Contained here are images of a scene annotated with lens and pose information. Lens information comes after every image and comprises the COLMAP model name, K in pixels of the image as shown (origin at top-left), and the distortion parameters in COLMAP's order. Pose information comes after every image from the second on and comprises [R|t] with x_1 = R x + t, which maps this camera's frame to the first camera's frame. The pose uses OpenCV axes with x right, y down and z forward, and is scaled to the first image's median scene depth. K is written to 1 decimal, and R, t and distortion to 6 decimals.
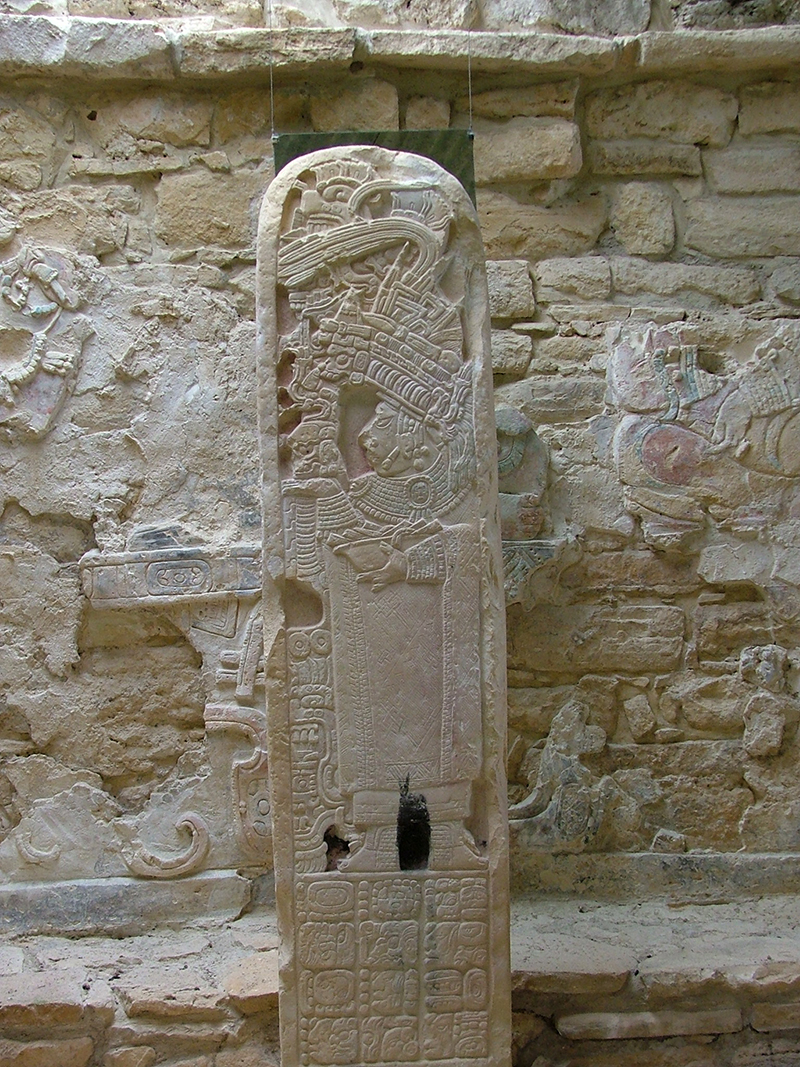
lens RADIAL K [[1936.7, 0, 402.1], [0, 1936.7, 555.0], [0, 0, 1]] dist [-0.024235, 0.369459]
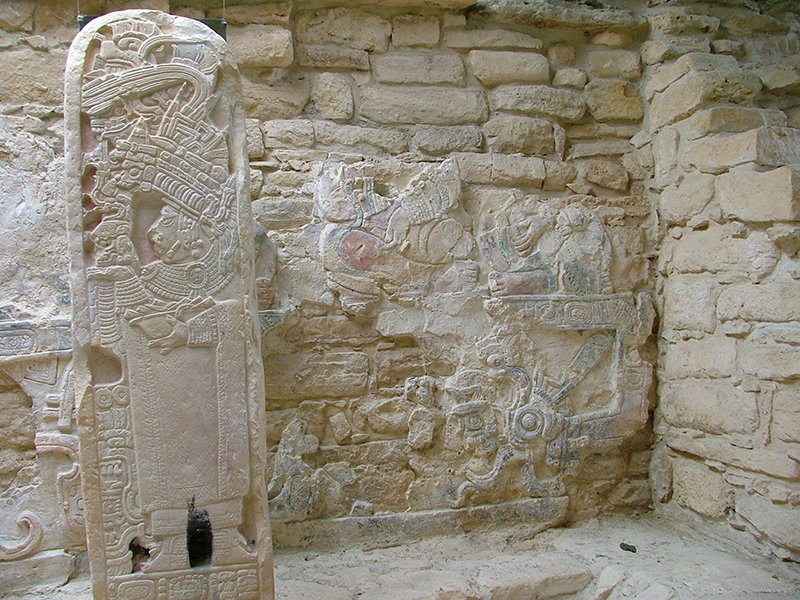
lens RADIAL K [[907.0, 0, 395.6], [0, 907.0, 314.3], [0, 0, 1]] dist [-0.218104, 0.302506]
pose [[0.964333, -0.021829, 0.263790, -0.017576], [0.021049, 0.999762, 0.005783, -0.006245], [-0.263853, -0.000024, 0.964563, 0.325908]]
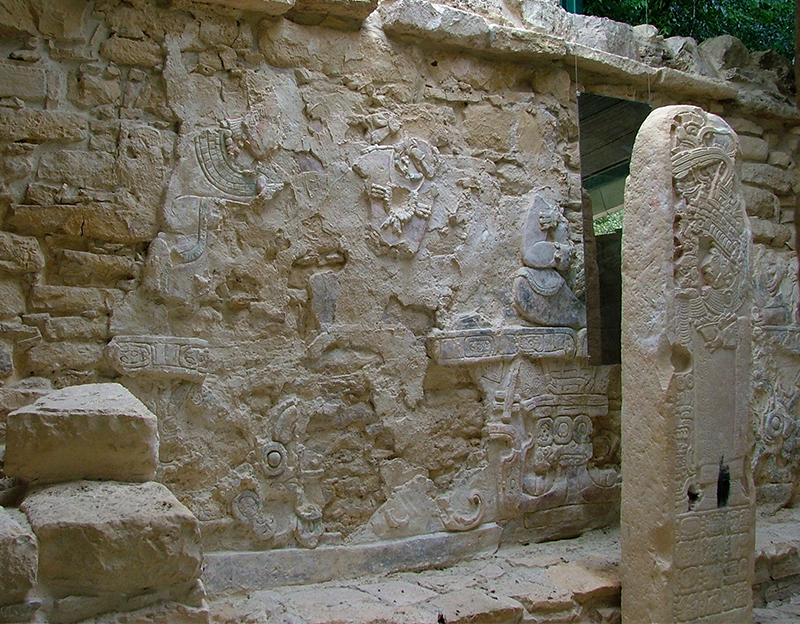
lens RADIAL K [[1034.2, 0, 400.7], [0, 1034.2, 294.3], [0, 0, 1]] dist [-0.208626, 0.286200]
pose [[0.865704, 0.040874, 0.498884, -0.607615], [-0.012612, 0.998125, -0.059892, 0.020603], [-0.500397, 0.045557, 0.864597, 0.273244]]
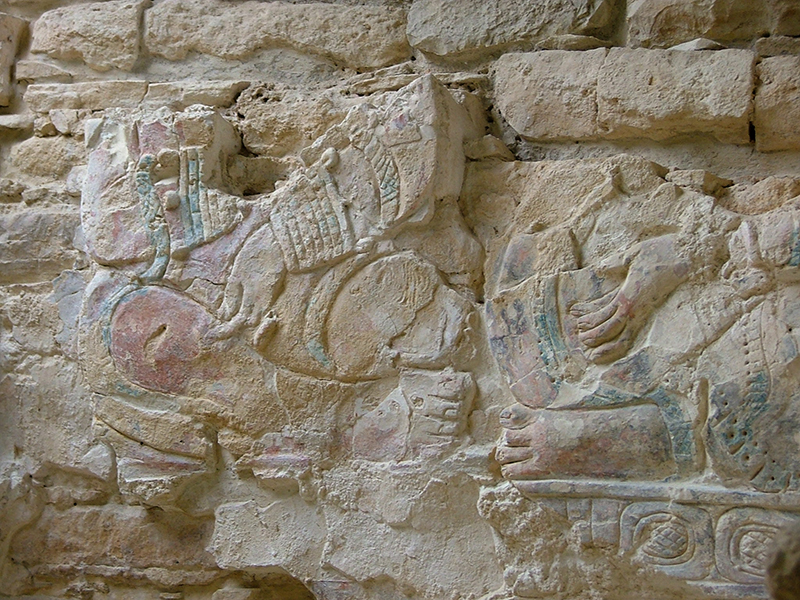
lens RADIAL K [[2542.5, 0, 400.0], [0, 2542.5, 300.0], [0, 0, 1]] dist [0.084735, 0.841708]
pose [[0.875078, 0.000872, -0.483981, 0.565887], [-0.021351, 0.999094, -0.036804, -0.037534], [0.483511, 0.042539, 0.874304, 0.382853]]
